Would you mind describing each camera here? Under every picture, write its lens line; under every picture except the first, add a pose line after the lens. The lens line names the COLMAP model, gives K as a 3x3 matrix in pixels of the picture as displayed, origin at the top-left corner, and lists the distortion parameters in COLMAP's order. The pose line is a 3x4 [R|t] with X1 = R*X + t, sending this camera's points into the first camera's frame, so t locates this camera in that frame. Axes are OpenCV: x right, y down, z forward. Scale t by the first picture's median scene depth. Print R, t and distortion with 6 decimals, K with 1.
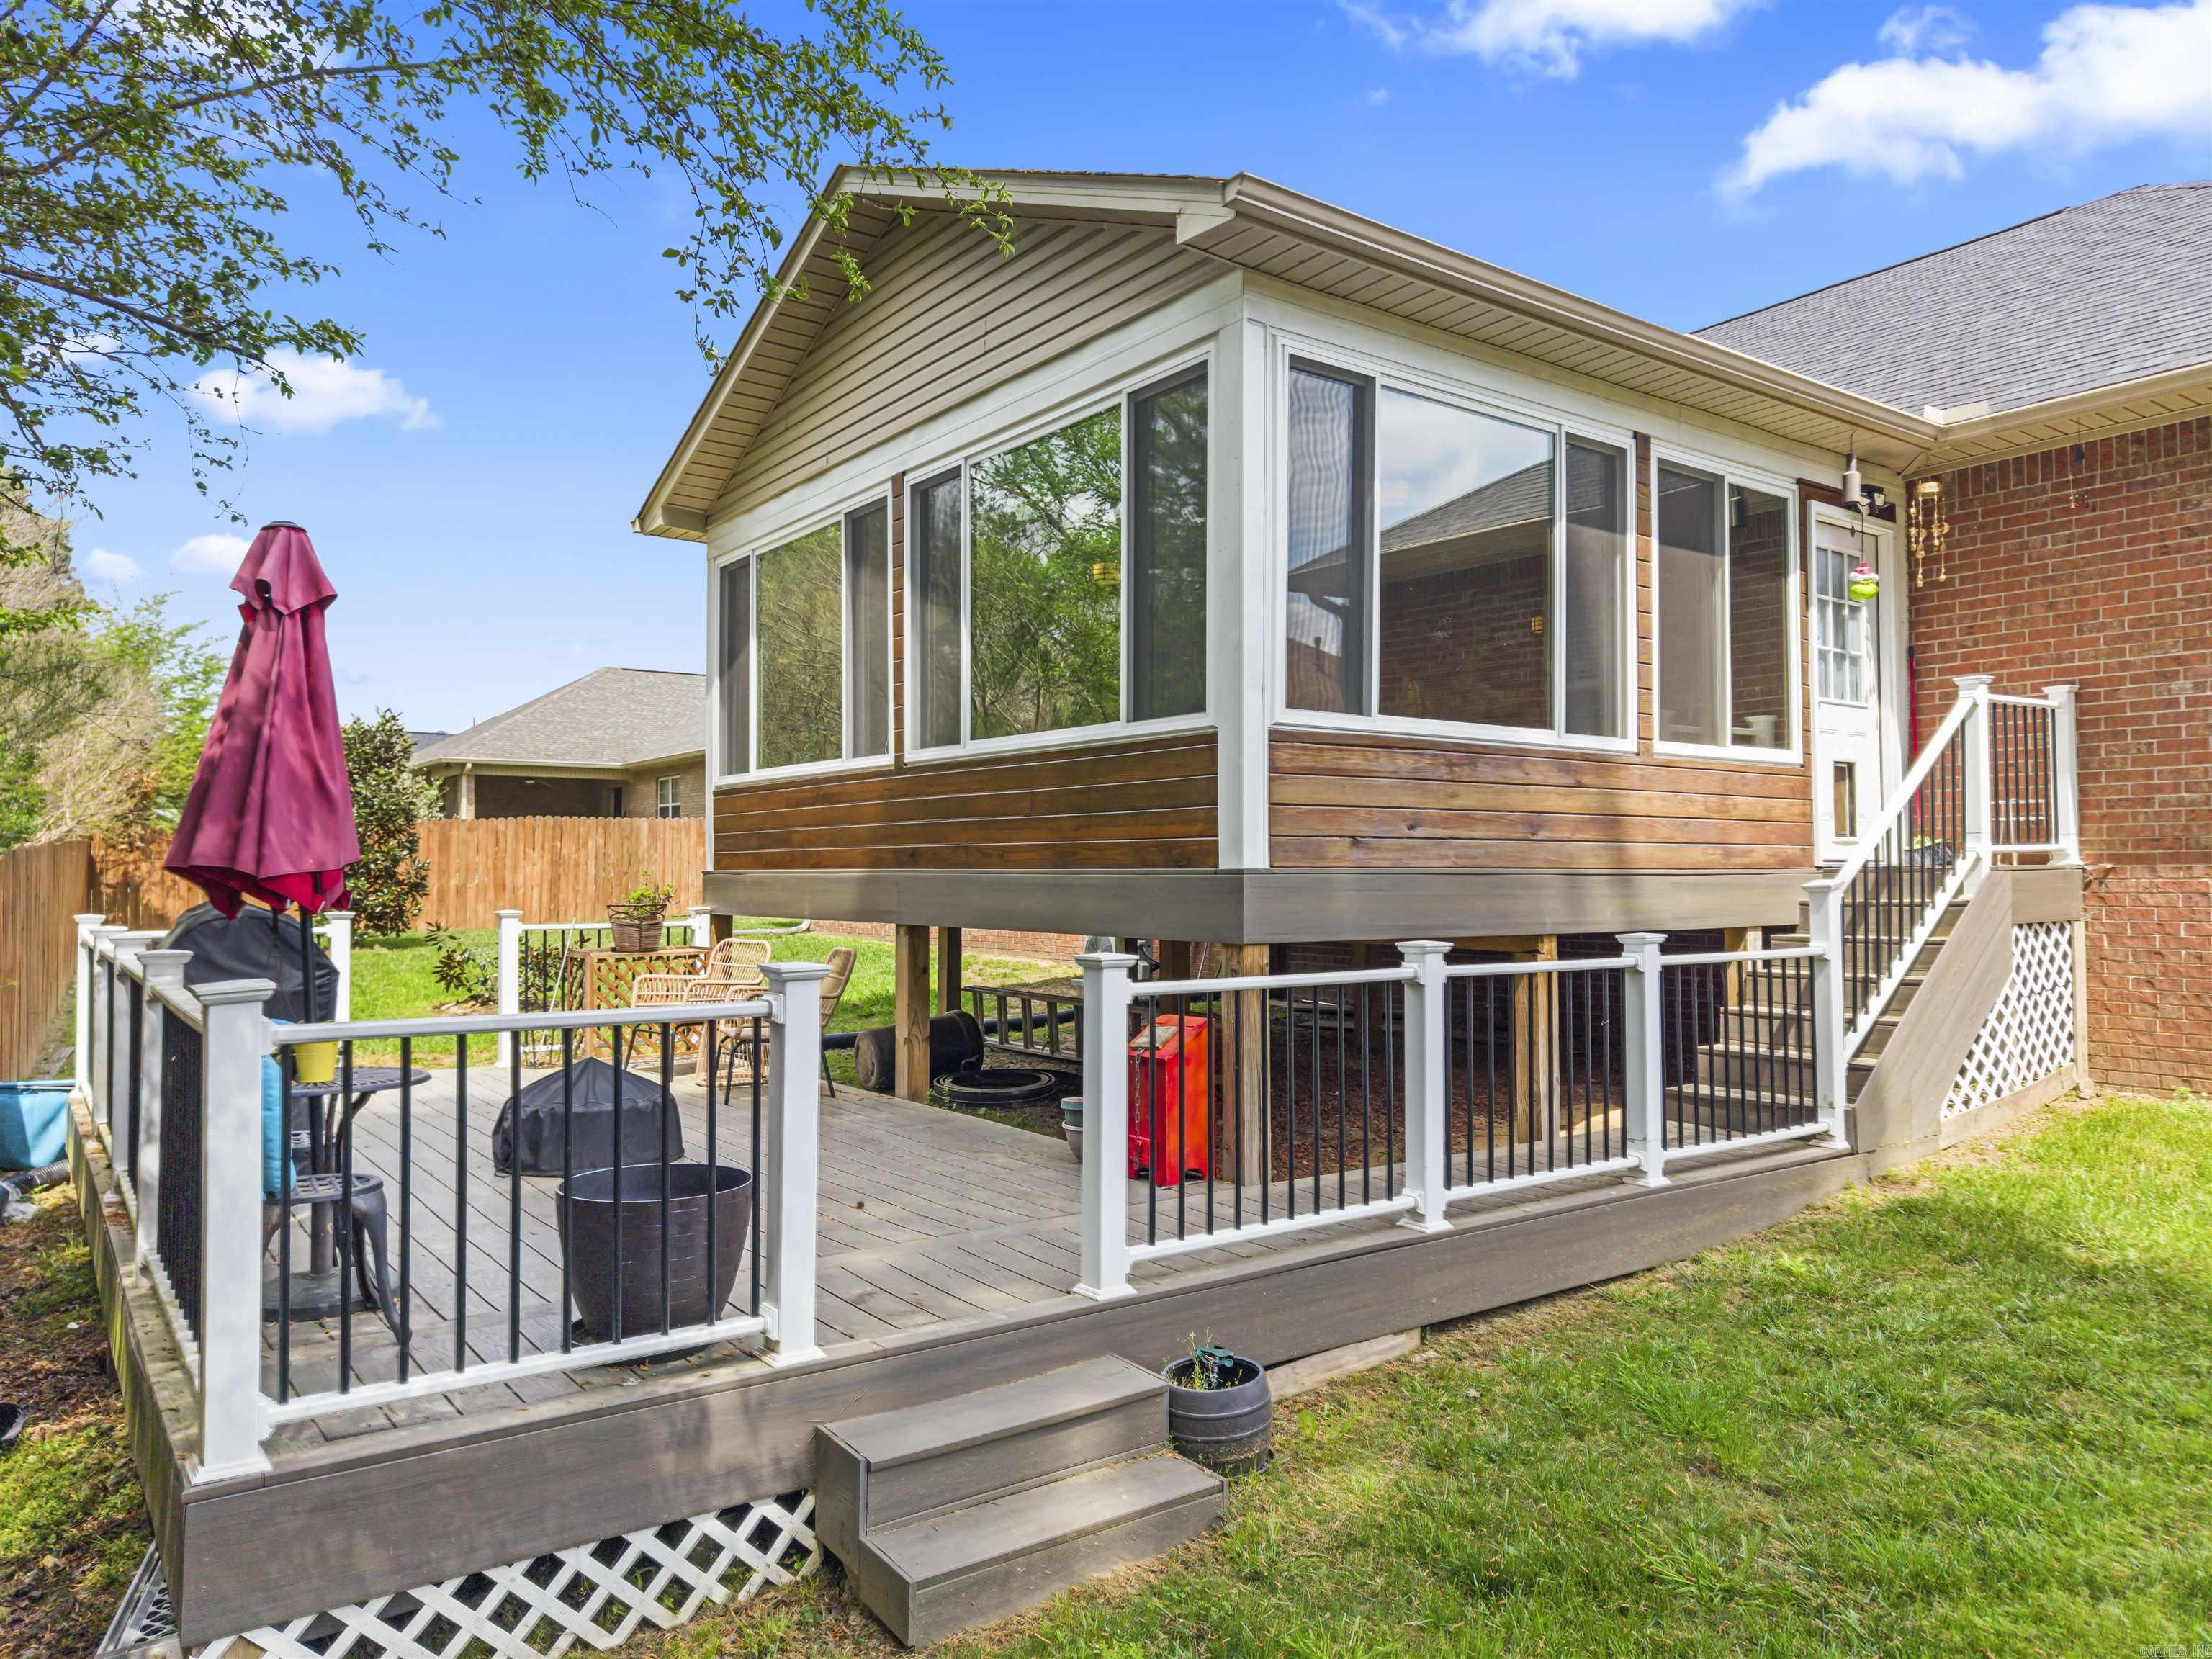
lens RADIAL K [[1488.4, 0, 1108.4], [0, 1488.4, 837.0], [0, 0, 1]] dist [0.041573, -0.027382]
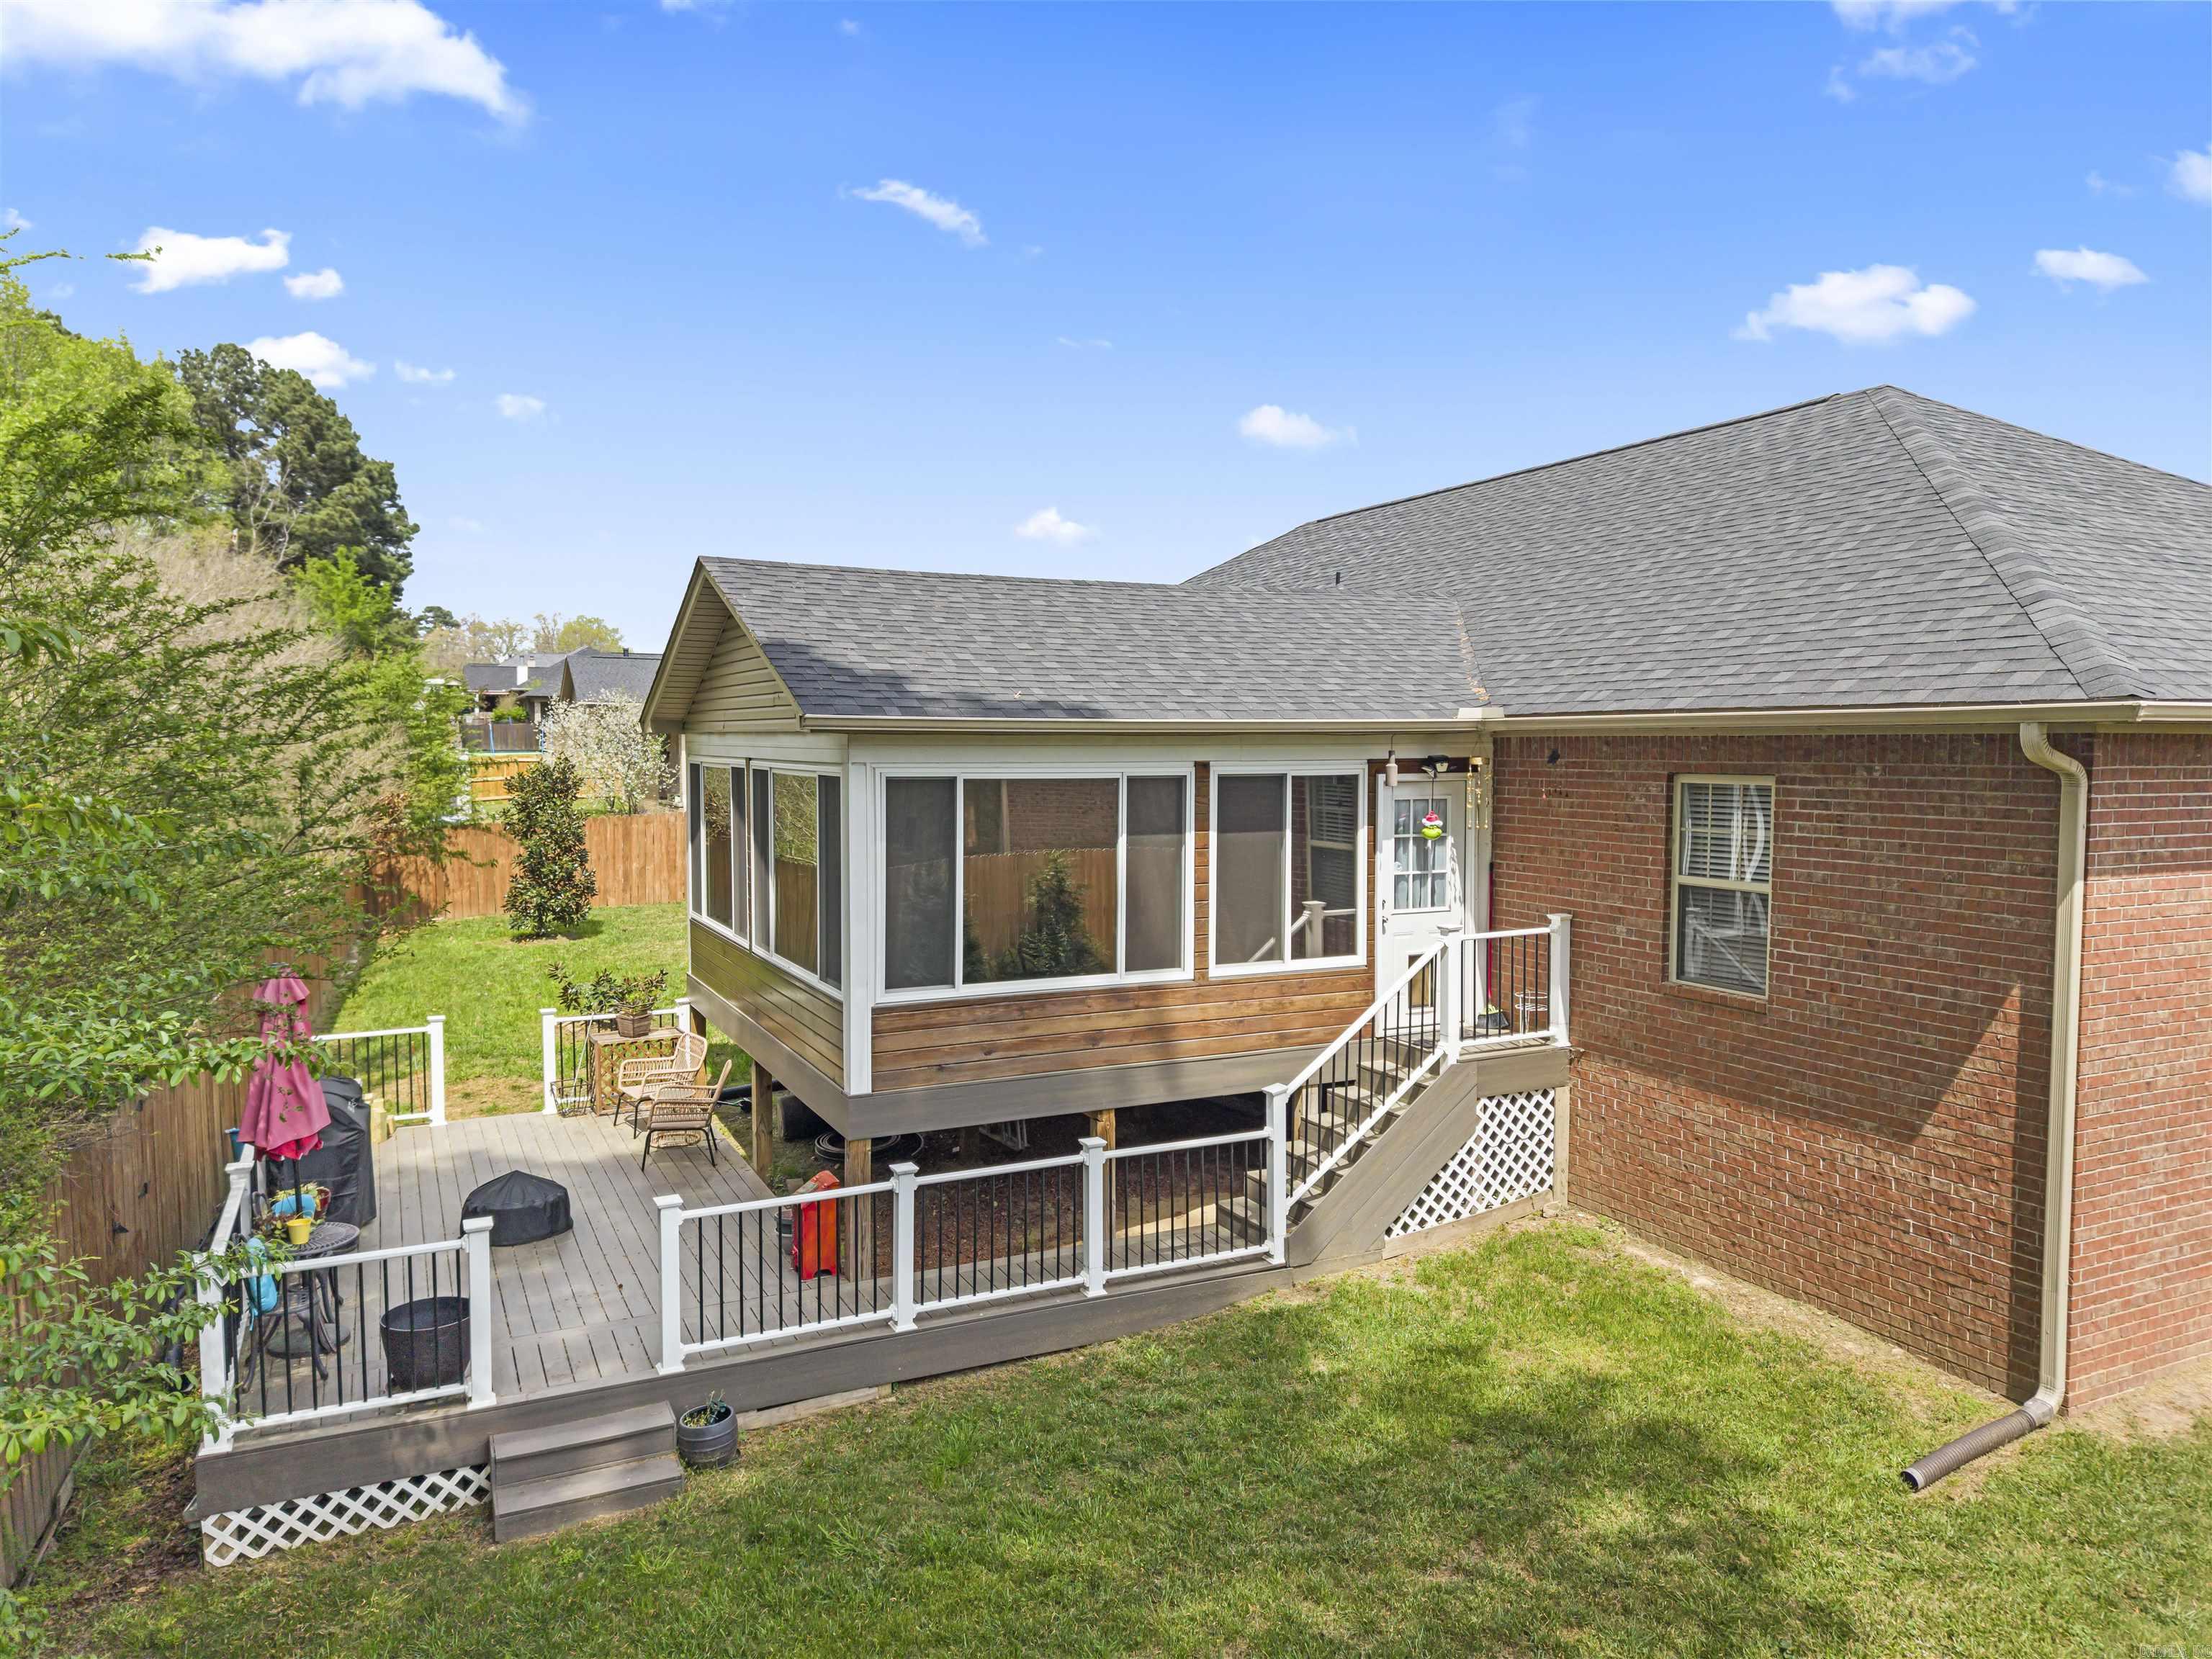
lens RADIAL K [[1488.4, 0, 1088.9], [0, 1488.4, 830.8], [0, 0, 1]] dist [0.041573, -0.027382]
pose [[0.982412, 0.011950, -0.186342, 0.659190], [0.003904, 0.996417, 0.084484, -0.411812], [0.186684, -0.083726, 0.978846, -0.556119]]
